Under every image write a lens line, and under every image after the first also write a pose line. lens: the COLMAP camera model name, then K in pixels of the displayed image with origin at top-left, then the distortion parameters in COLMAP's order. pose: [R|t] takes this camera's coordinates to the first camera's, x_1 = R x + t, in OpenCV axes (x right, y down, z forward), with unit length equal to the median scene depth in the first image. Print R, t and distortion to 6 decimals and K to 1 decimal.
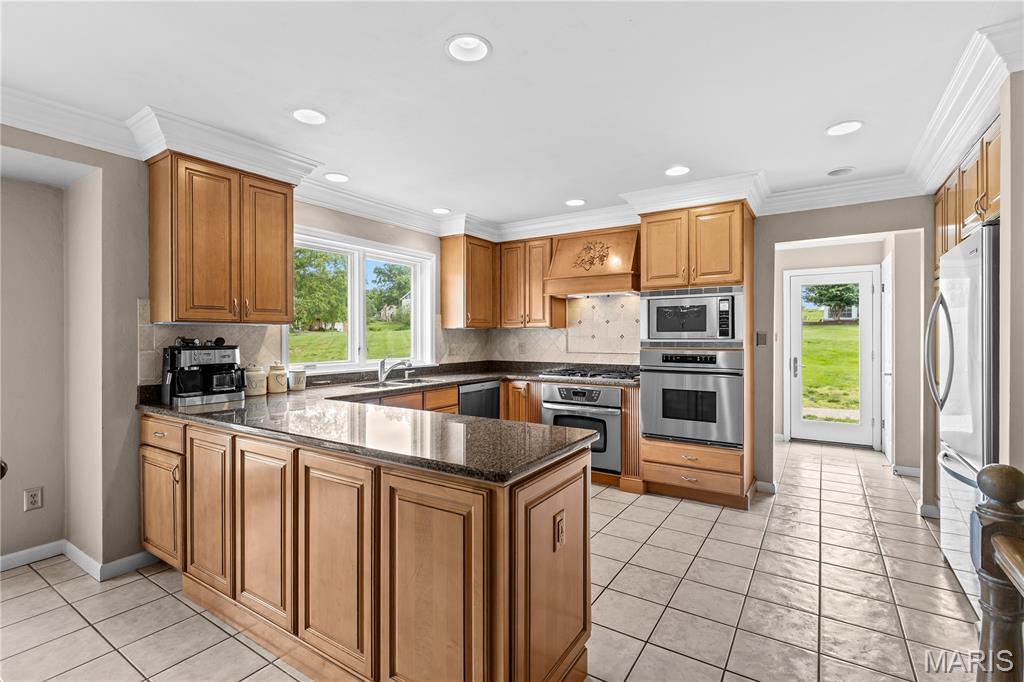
lens RADIAL K [[467.5, 0, 512.0], [0, 467.5, 341.0], [0, 0, 1]] dist [0.024513, 0.000224]
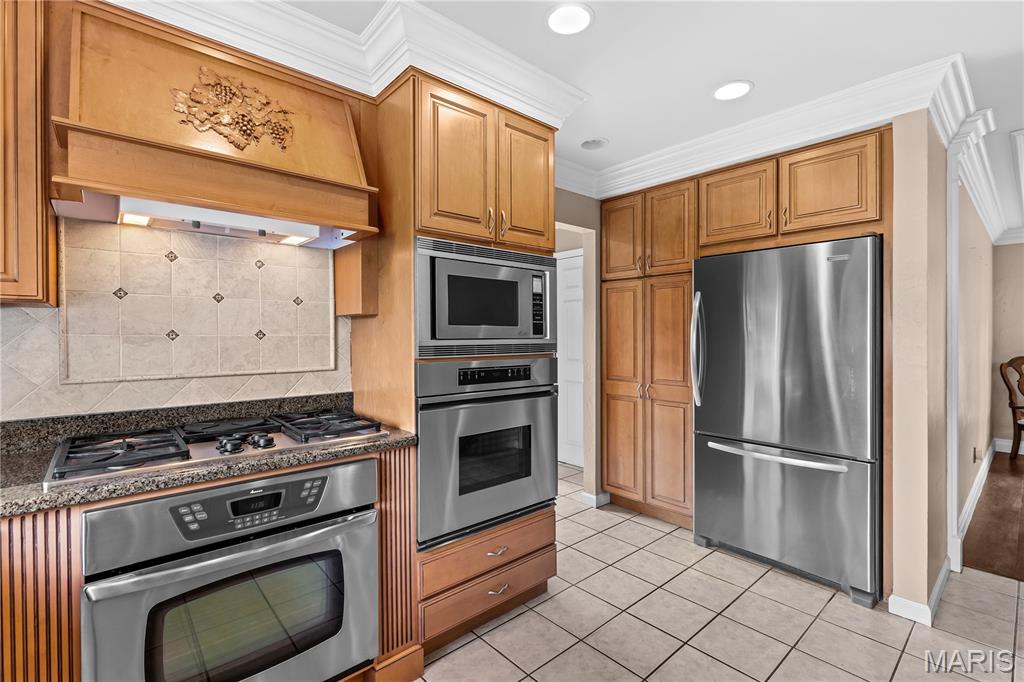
lens RADIAL K [[467.5, 0, 512.0], [0, 467.5, 341.0], [0, 0, 1]] dist [0.024513, 0.000224]
pose [[0.259410, -0.010366, 0.965712, -0.152728], [0.010623, 0.999913, 0.007879, -0.006044], [-0.965709, 0.008215, 0.259497, 0.819529]]
